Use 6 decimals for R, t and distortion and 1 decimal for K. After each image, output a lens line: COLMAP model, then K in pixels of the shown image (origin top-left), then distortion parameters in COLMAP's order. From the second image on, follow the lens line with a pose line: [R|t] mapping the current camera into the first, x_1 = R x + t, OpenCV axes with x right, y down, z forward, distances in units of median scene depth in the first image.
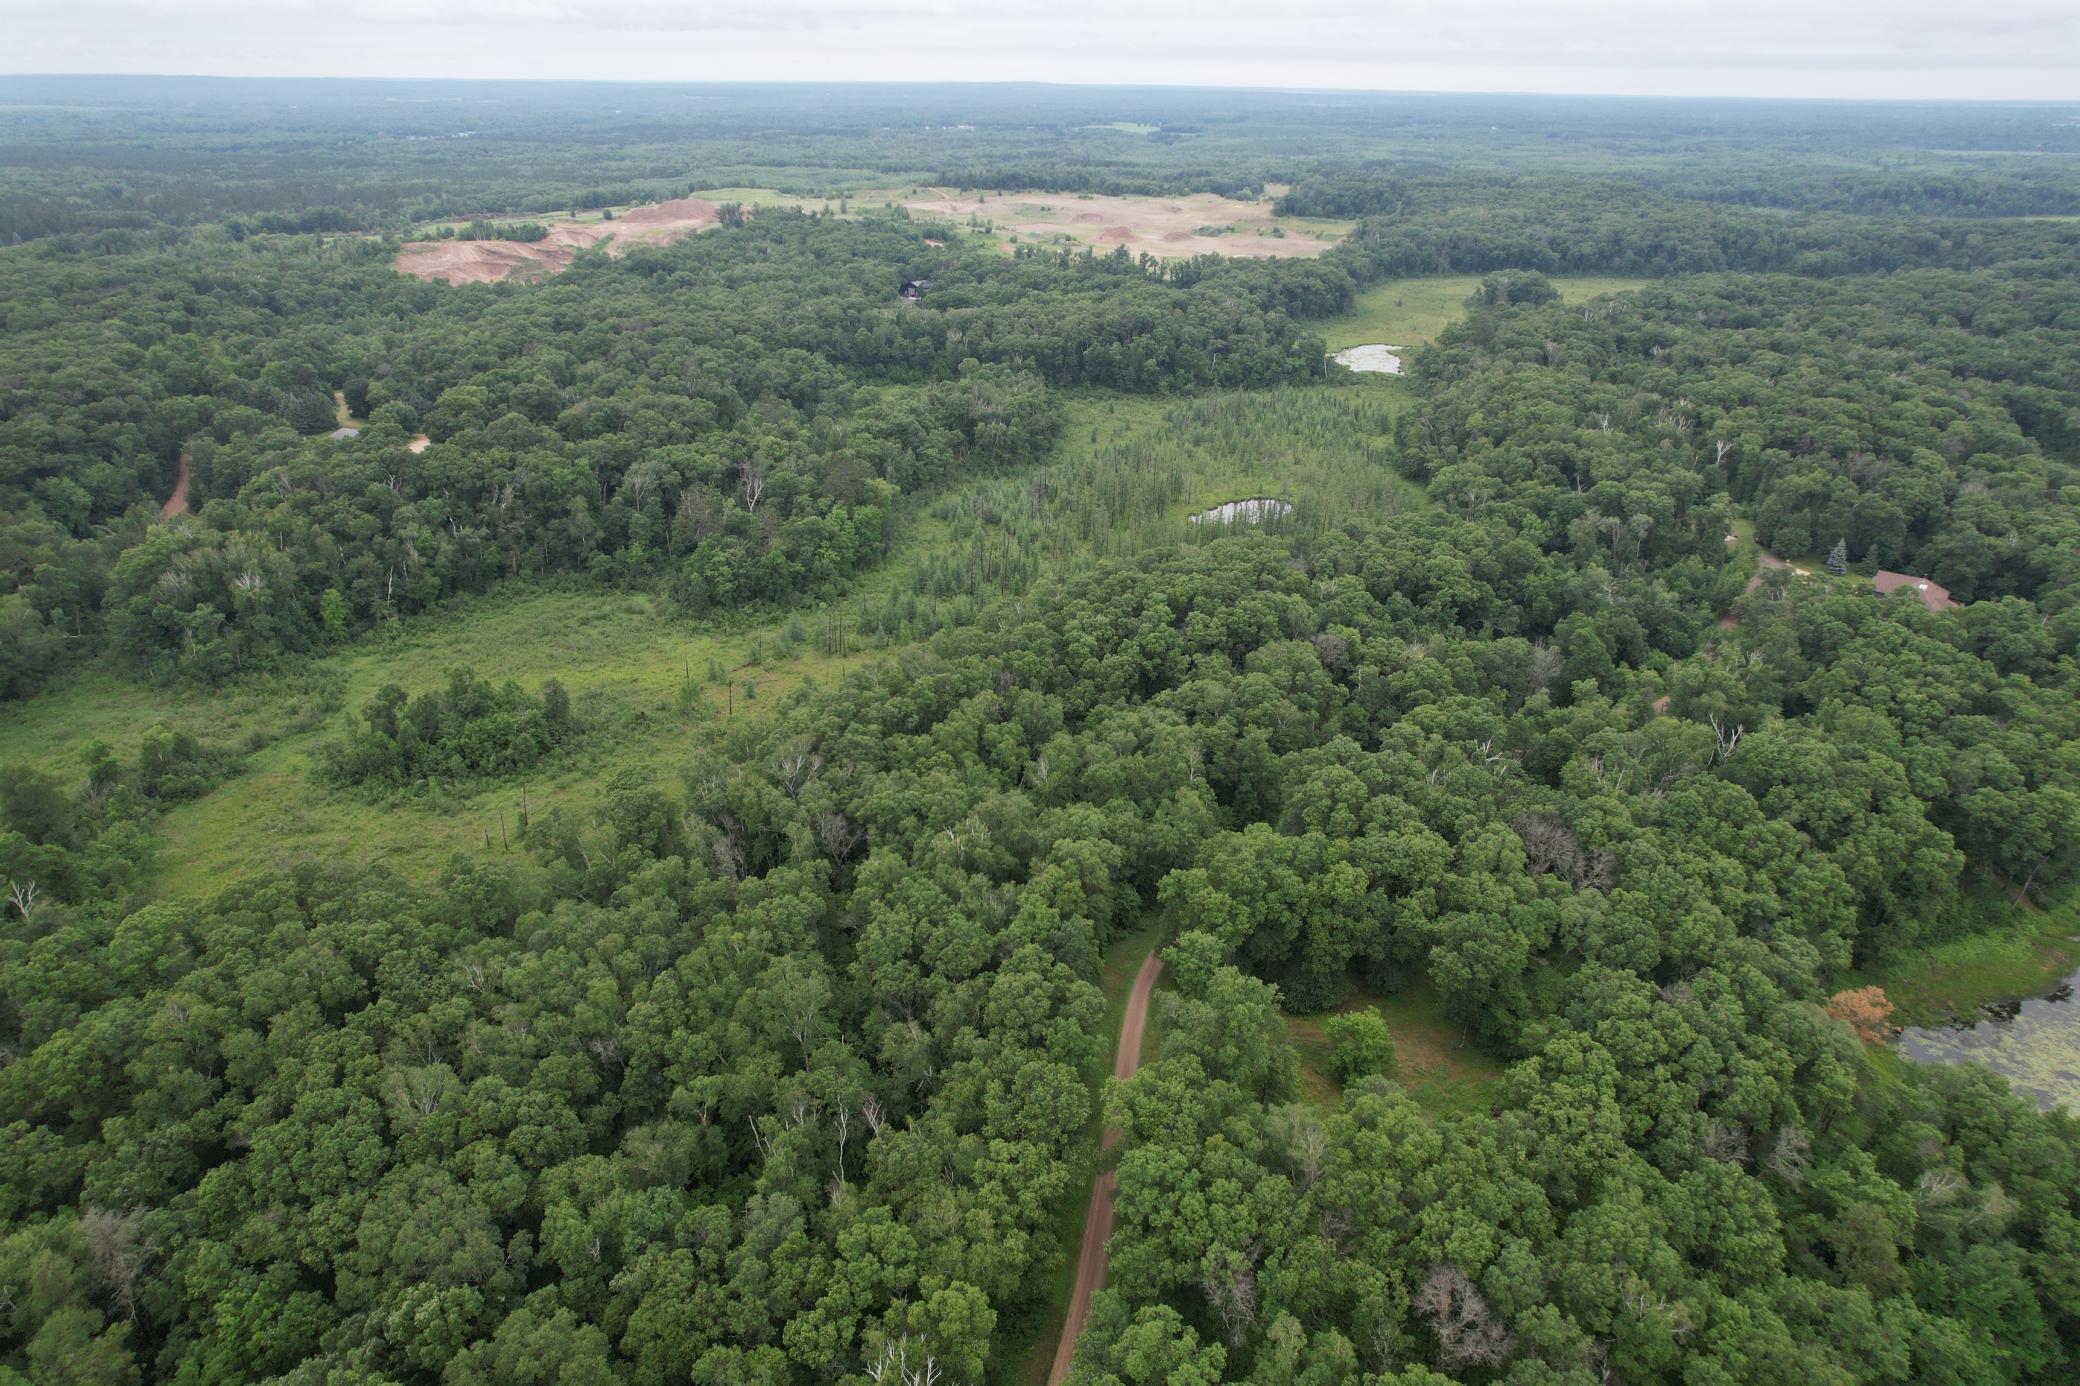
lens RADIAL K [[1329.8, 0, 1047.0], [0, 1329.8, 692.8], [0, 0, 1]] dist [-0.077690, 0.071184]
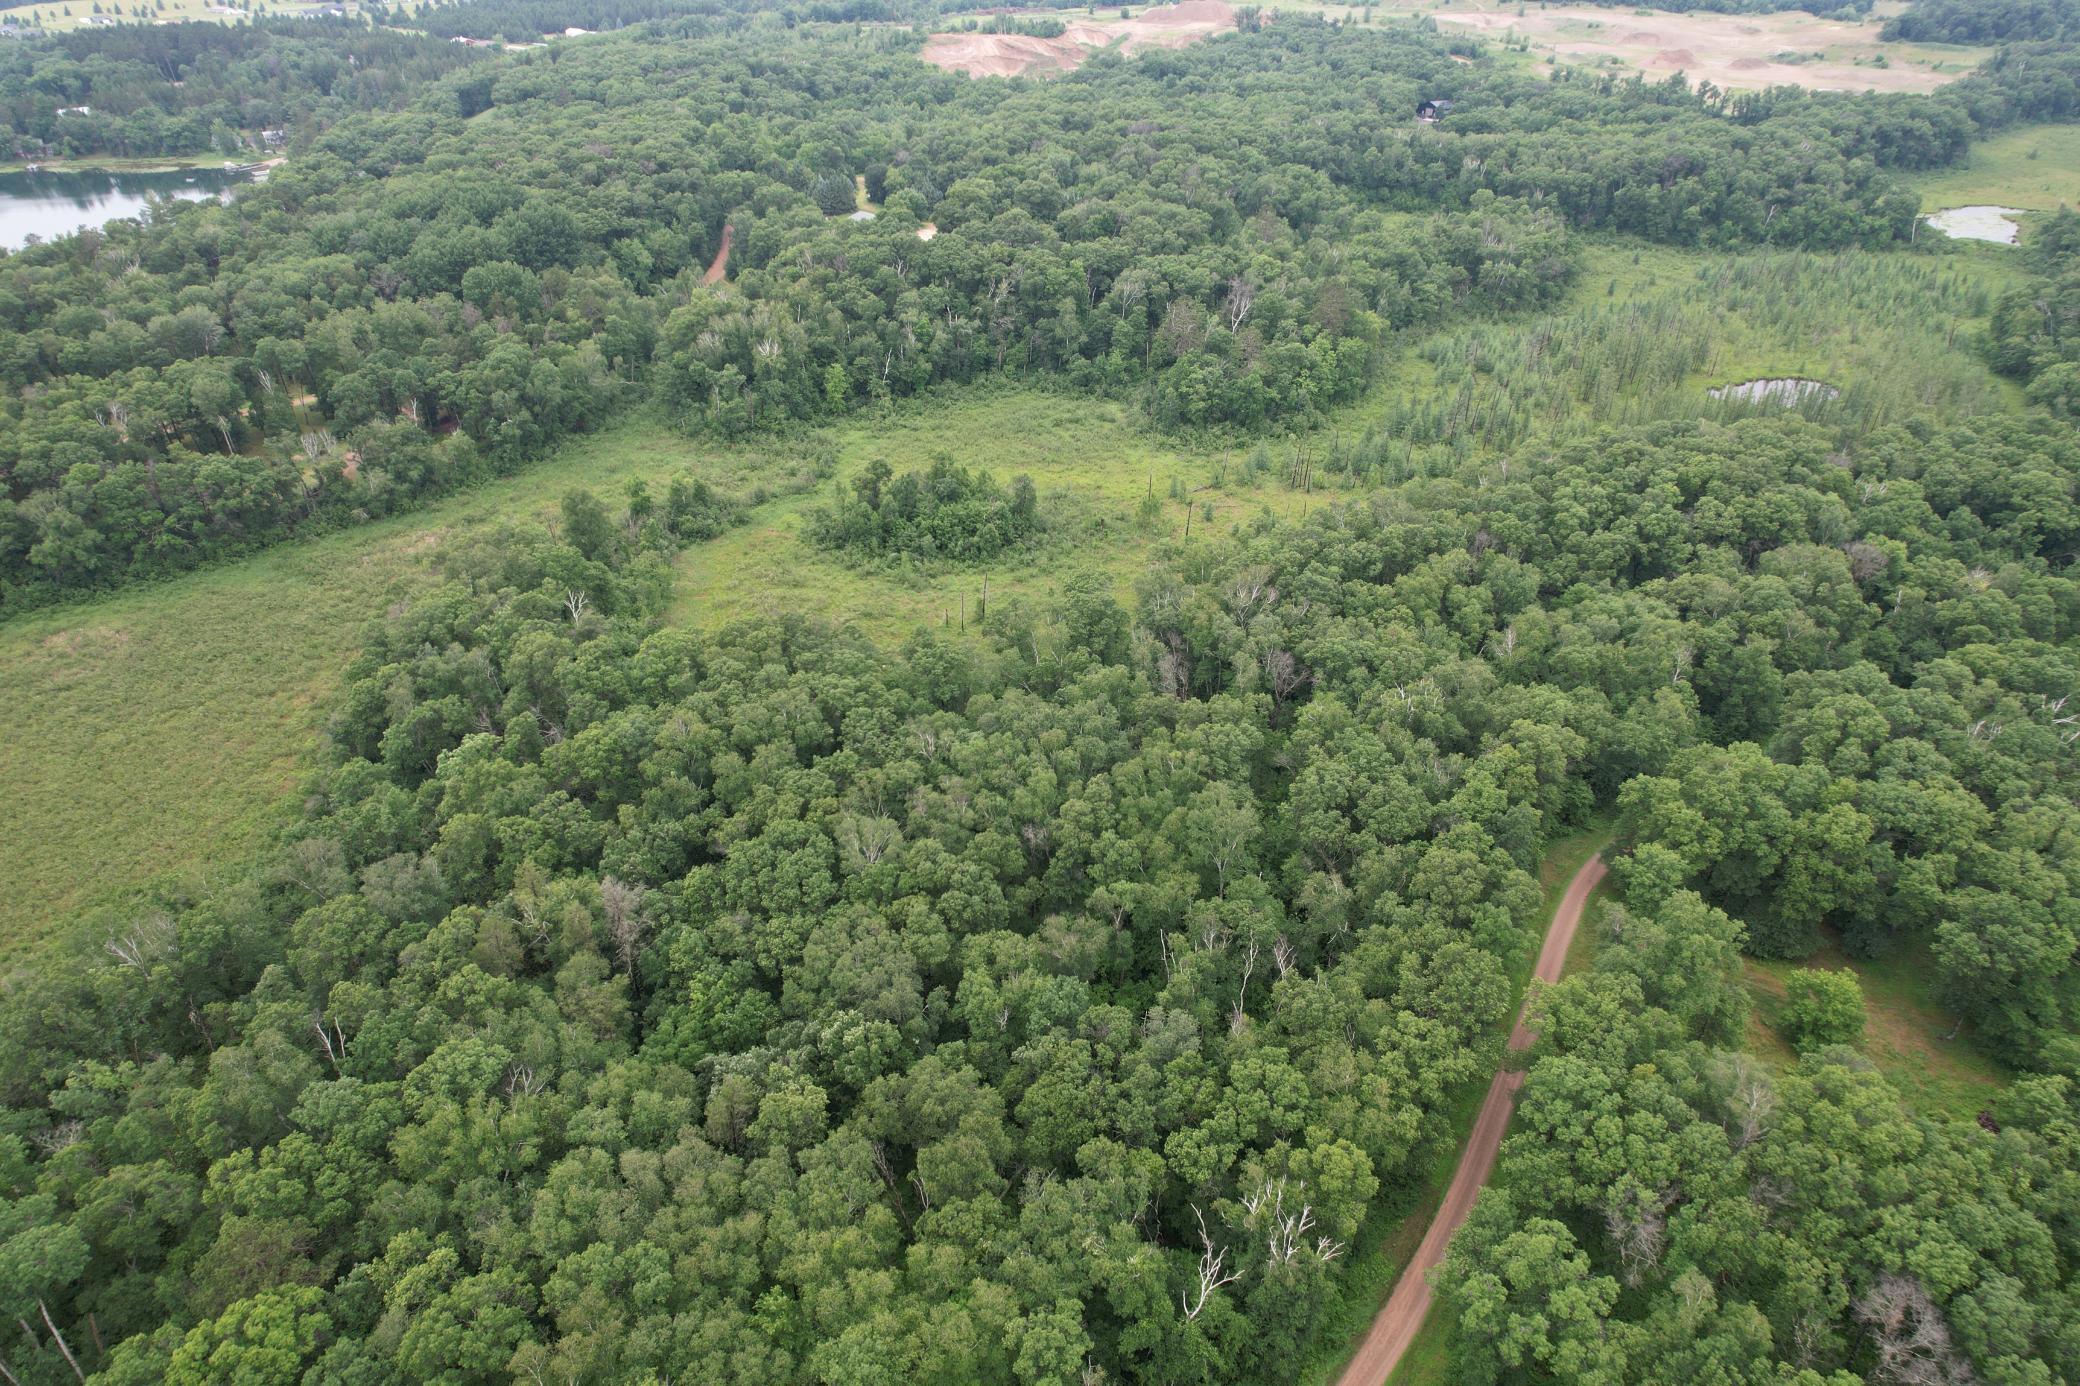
lens RADIAL K [[1329.8, 0, 1047.0], [0, 1329.8, 692.7], [0, 0, 1]] dist [-0.077690, 0.071184]
pose [[0.937601, 0.179993, -0.297500, -0.012791], [-0.141708, 0.979116, 0.145776, 0.001855], [0.317526, -0.094522, 0.943527, 0.007758]]
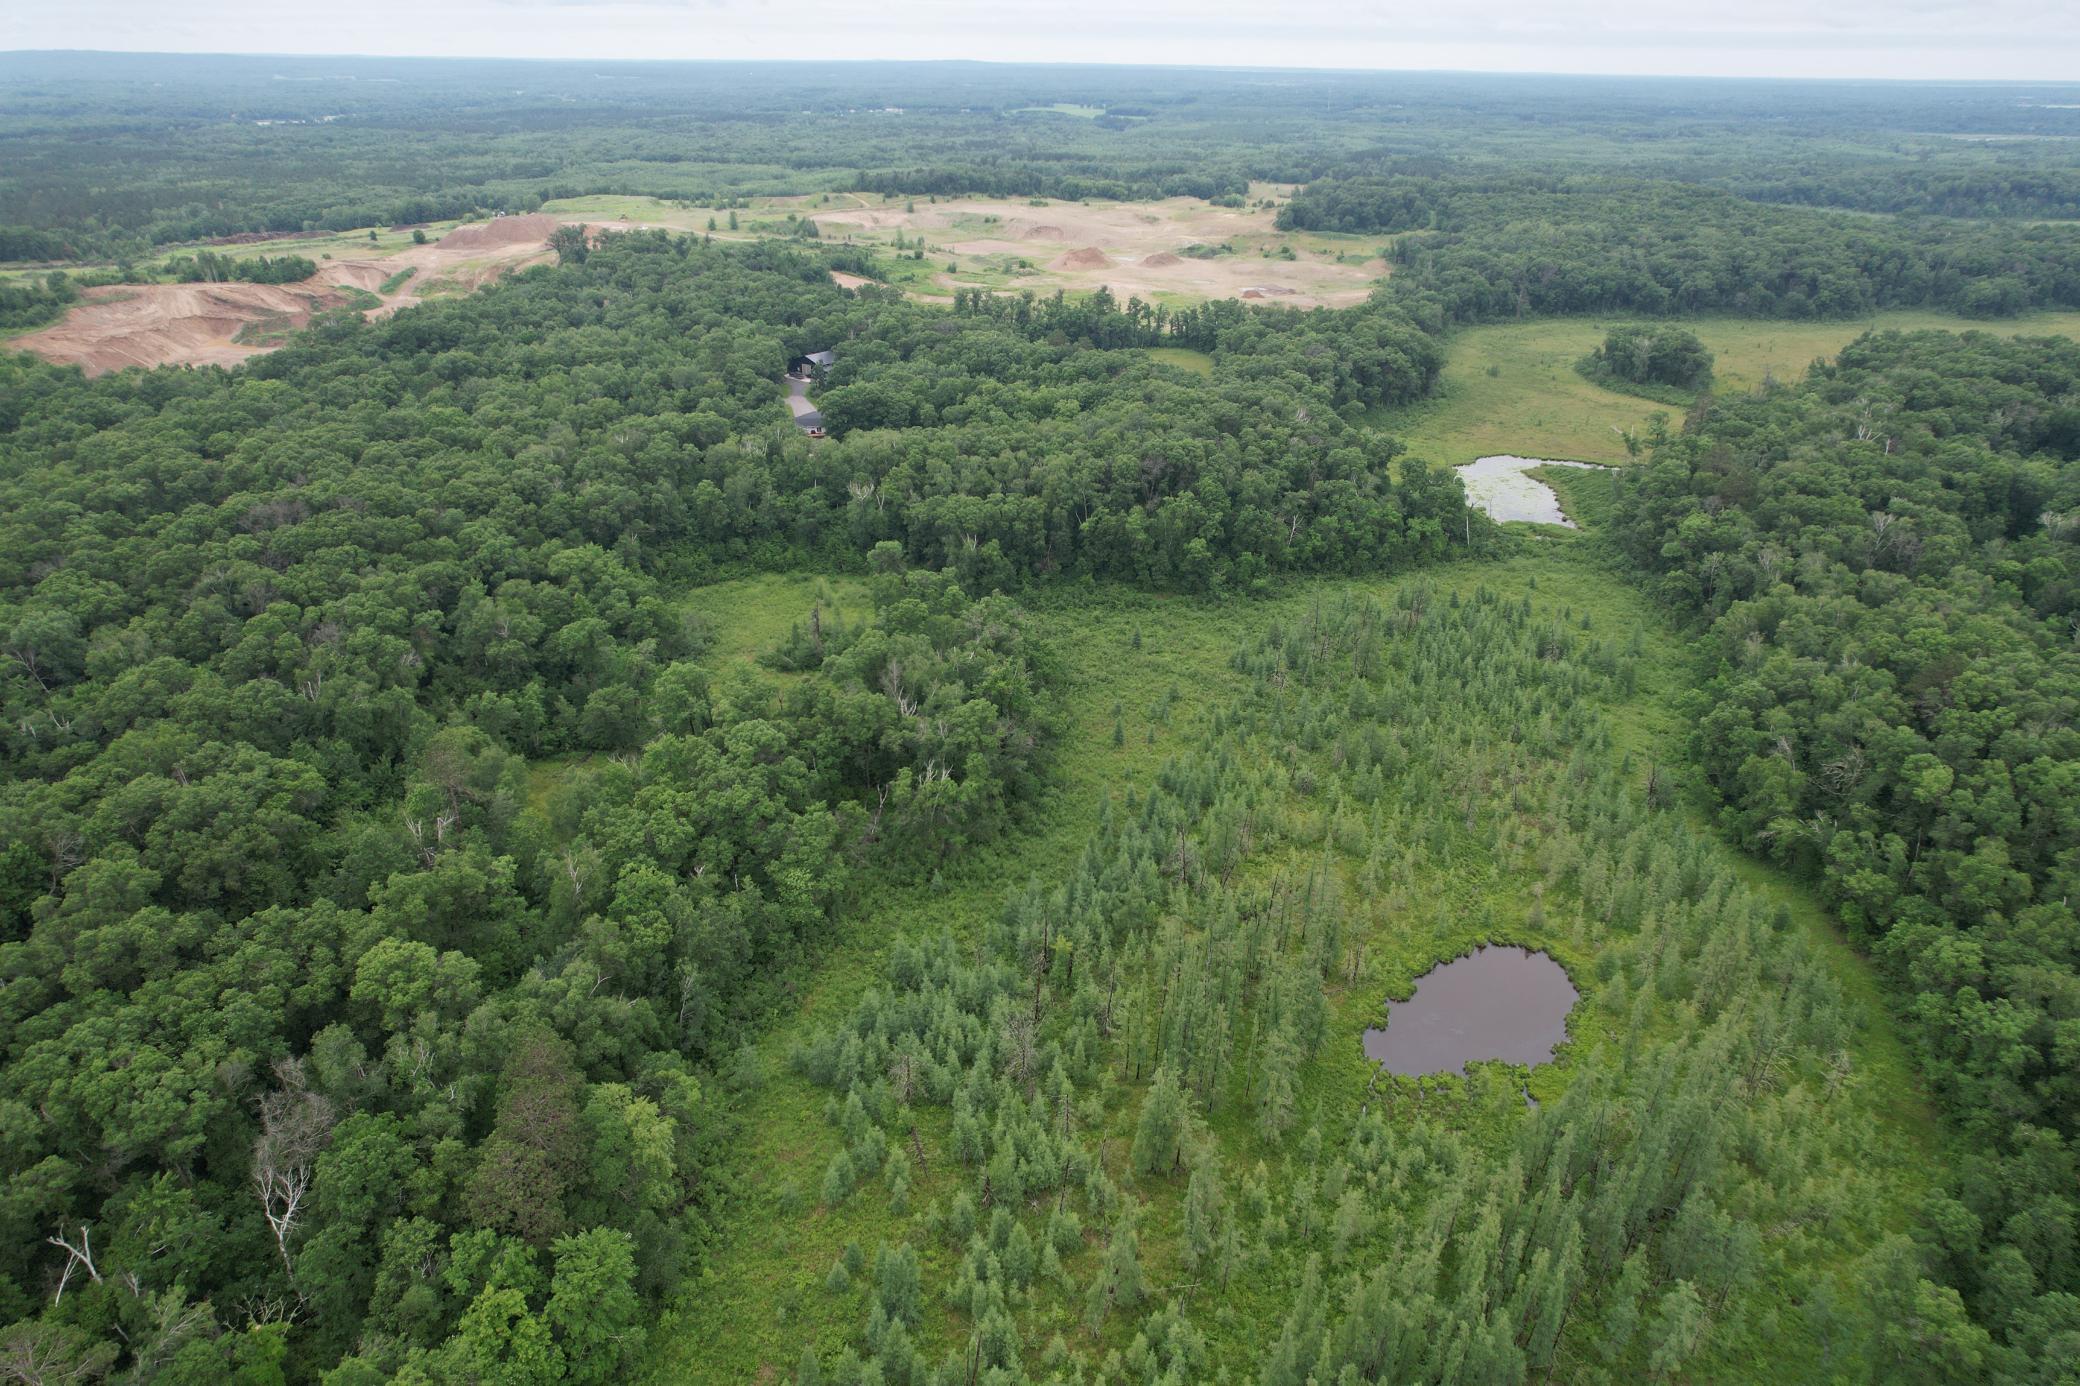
lens RADIAL K [[1329.8, 0, 1051.2], [0, 1329.8, 693.1], [0, 0, 1]] dist [-0.077690, 0.071184]
pose [[0.998755, -0.020833, 0.045333, -0.018831], [0.020199, 0.999692, 0.014408, -0.261575], [-0.045619, -0.013474, 0.998868, 0.560261]]
